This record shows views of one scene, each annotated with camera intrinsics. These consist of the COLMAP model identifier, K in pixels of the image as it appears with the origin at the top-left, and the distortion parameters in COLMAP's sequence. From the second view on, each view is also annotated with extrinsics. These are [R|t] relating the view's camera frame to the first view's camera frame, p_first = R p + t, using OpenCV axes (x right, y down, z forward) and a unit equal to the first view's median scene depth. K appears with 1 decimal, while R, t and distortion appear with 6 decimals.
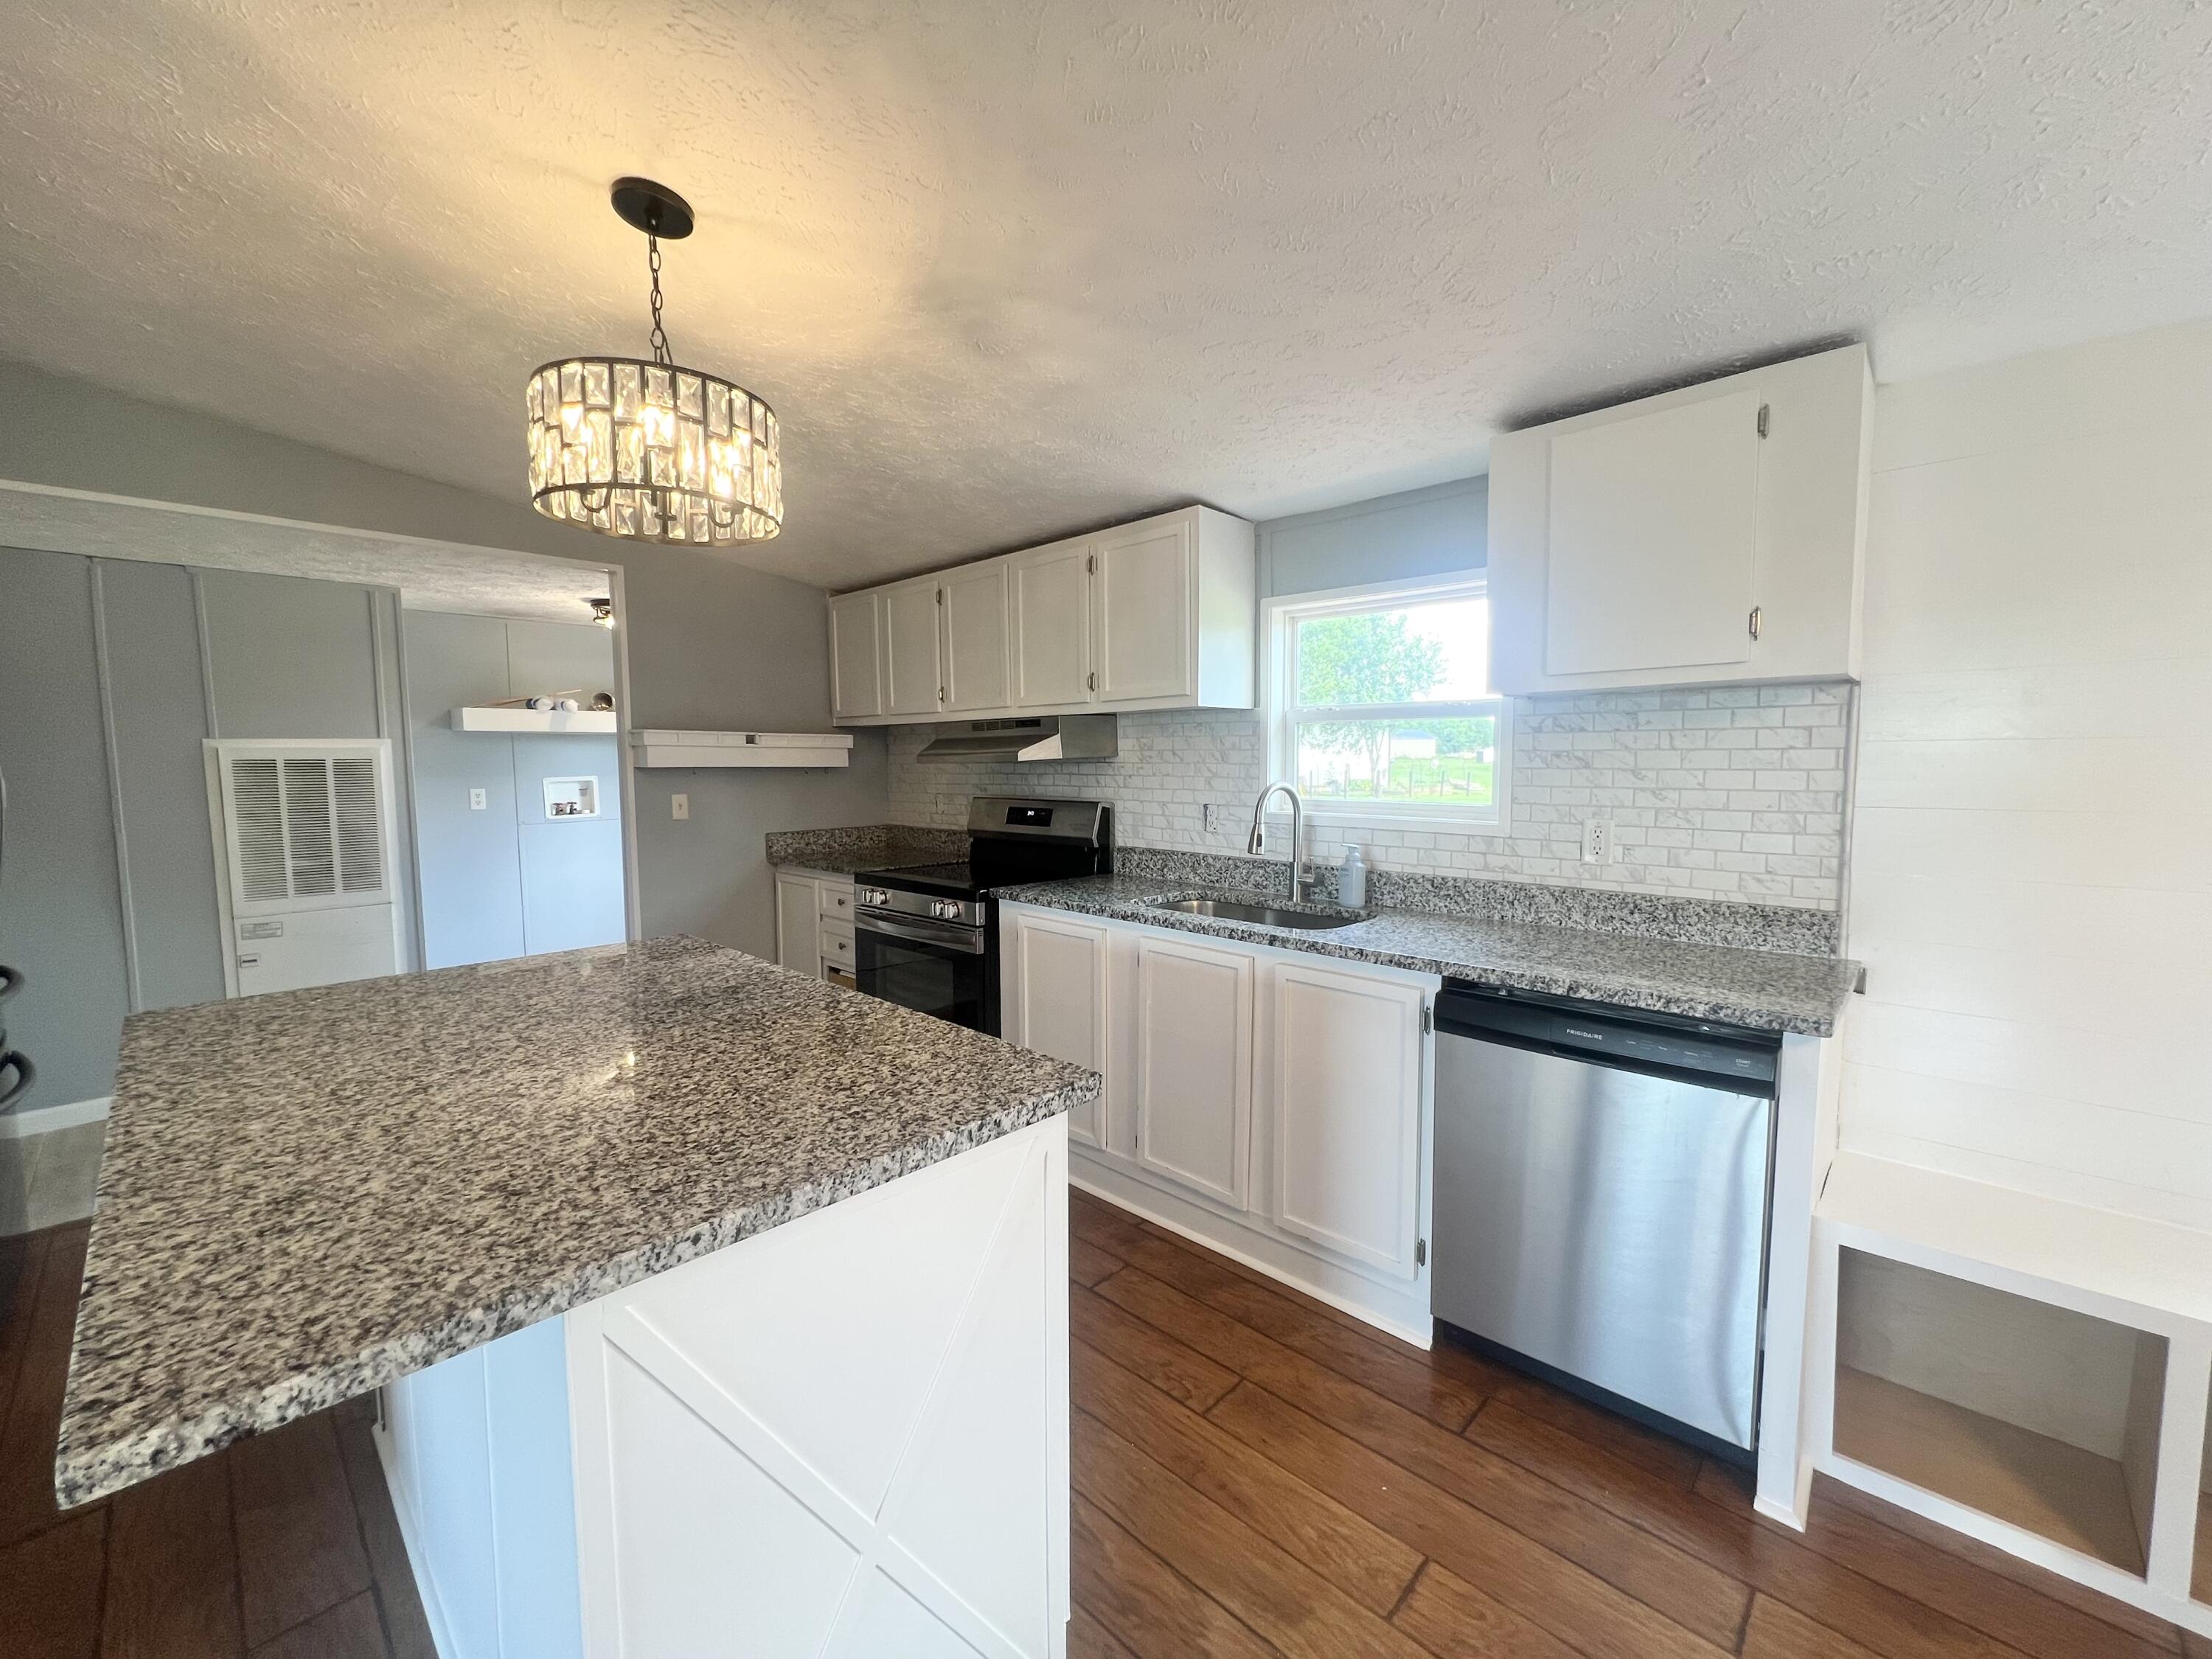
lens RADIAL K [[892.1, 0, 1108.3], [0, 892.1, 830.1], [0, 0, 1]] dist [0.000688, -0.000507]
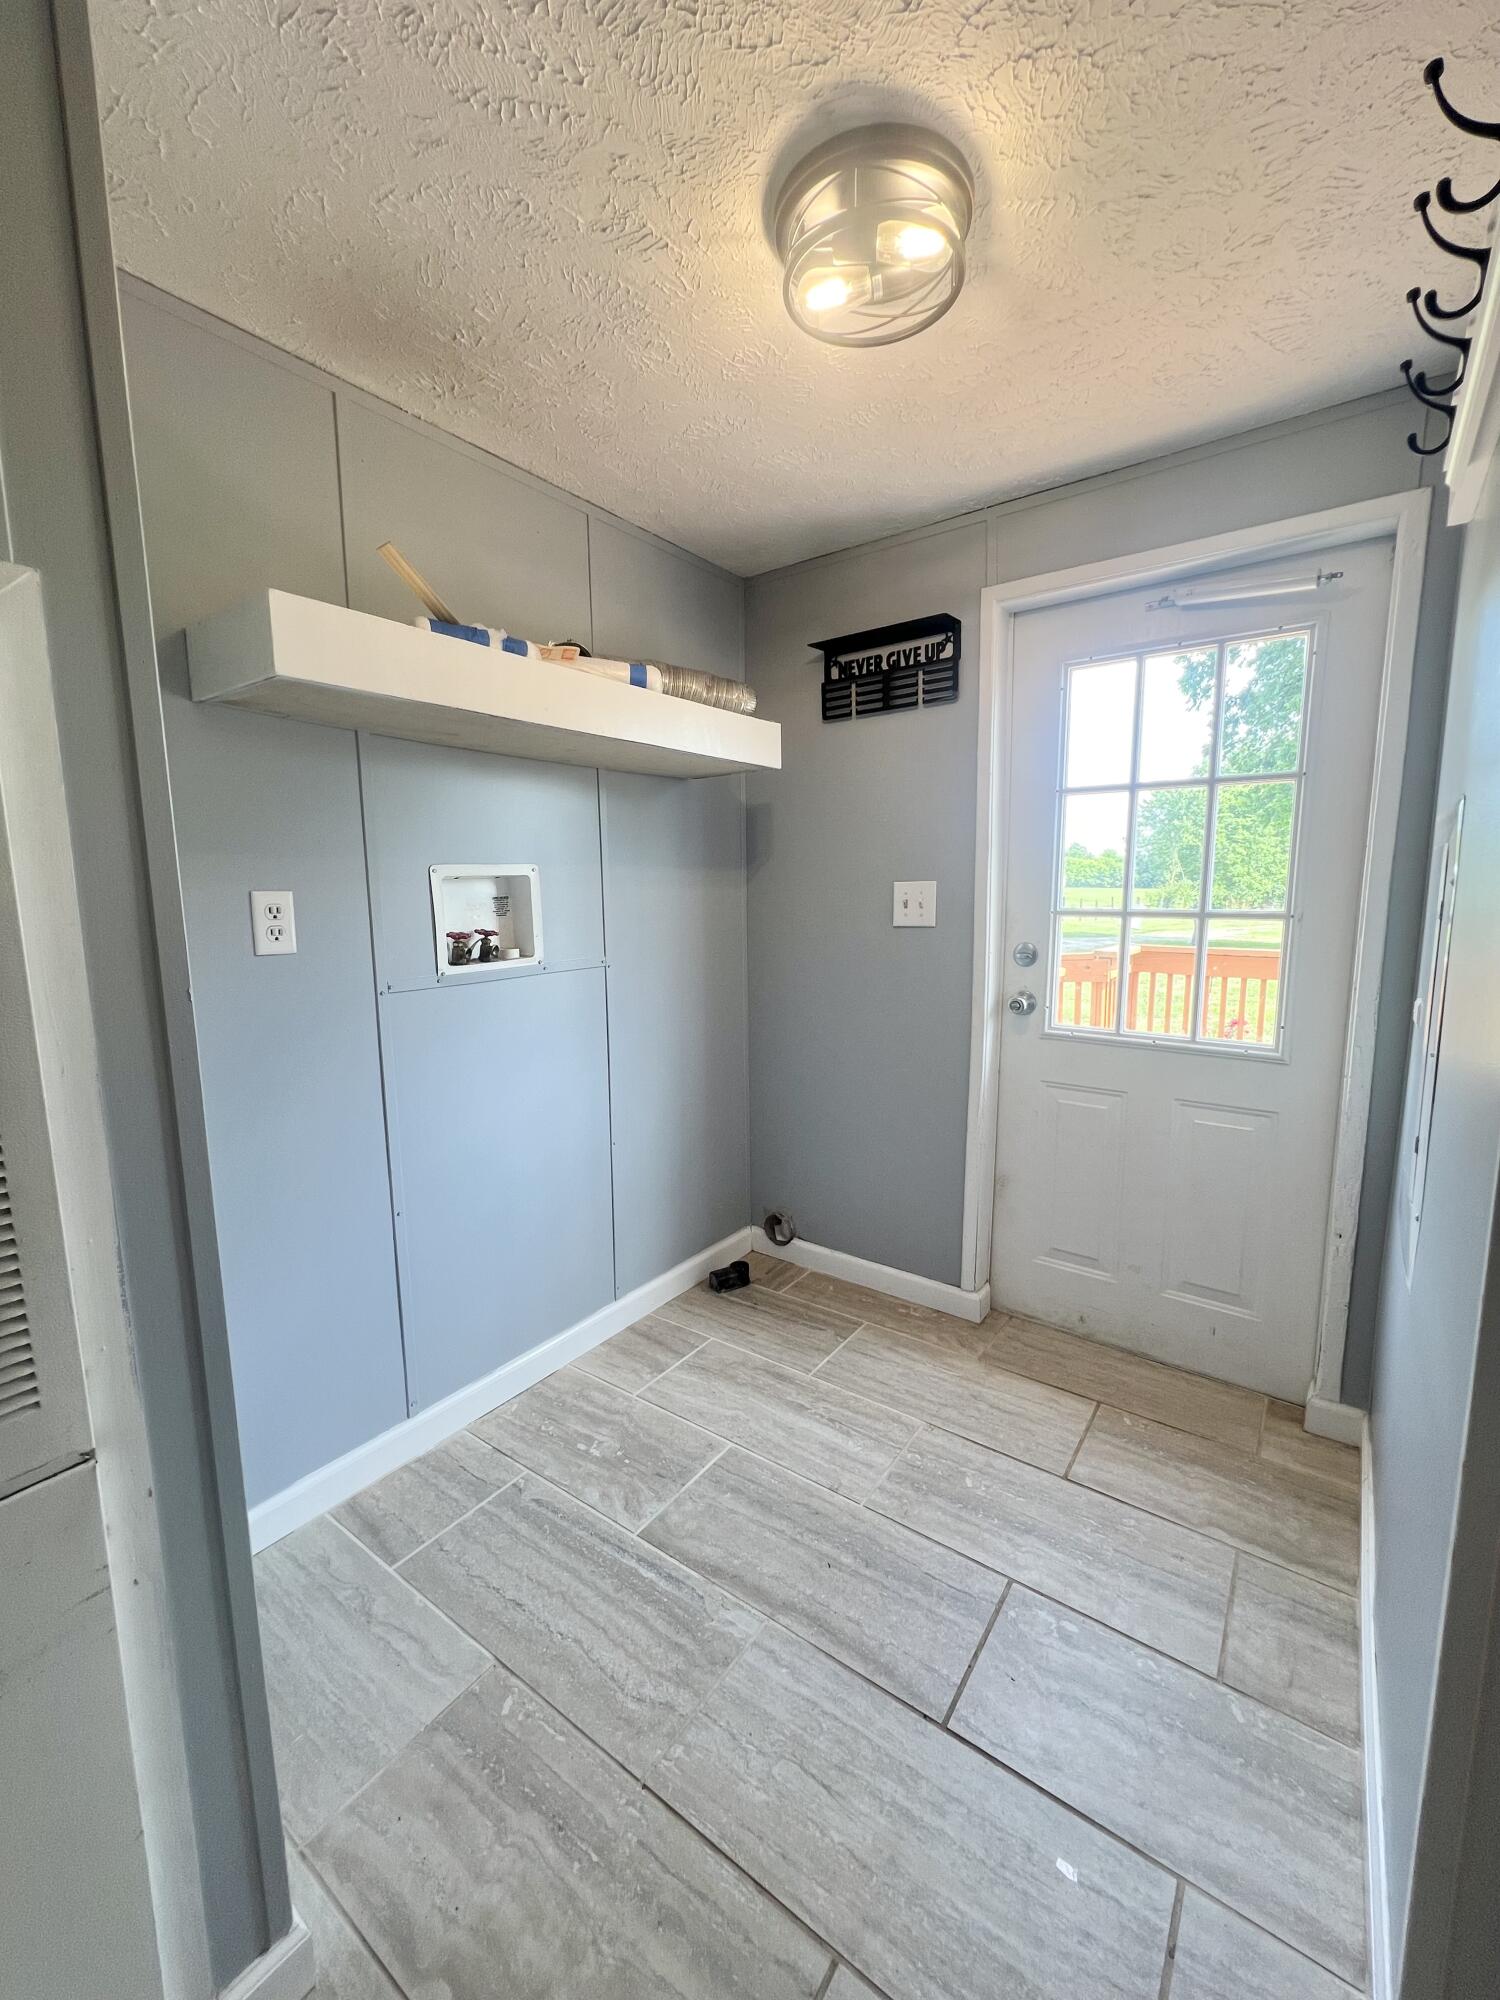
lens RADIAL K [[806.6, 0, 750.4], [0, 806.6, 997.6], [0, 0, 1]] dist [0.000688, -0.000507]
pose [[0.992203, -0.016889, 0.123479, -0.929354], [0.009890, 0.998321, 0.057074, -0.036181], [-0.124235, -0.055408, 0.990705, 1.109612]]
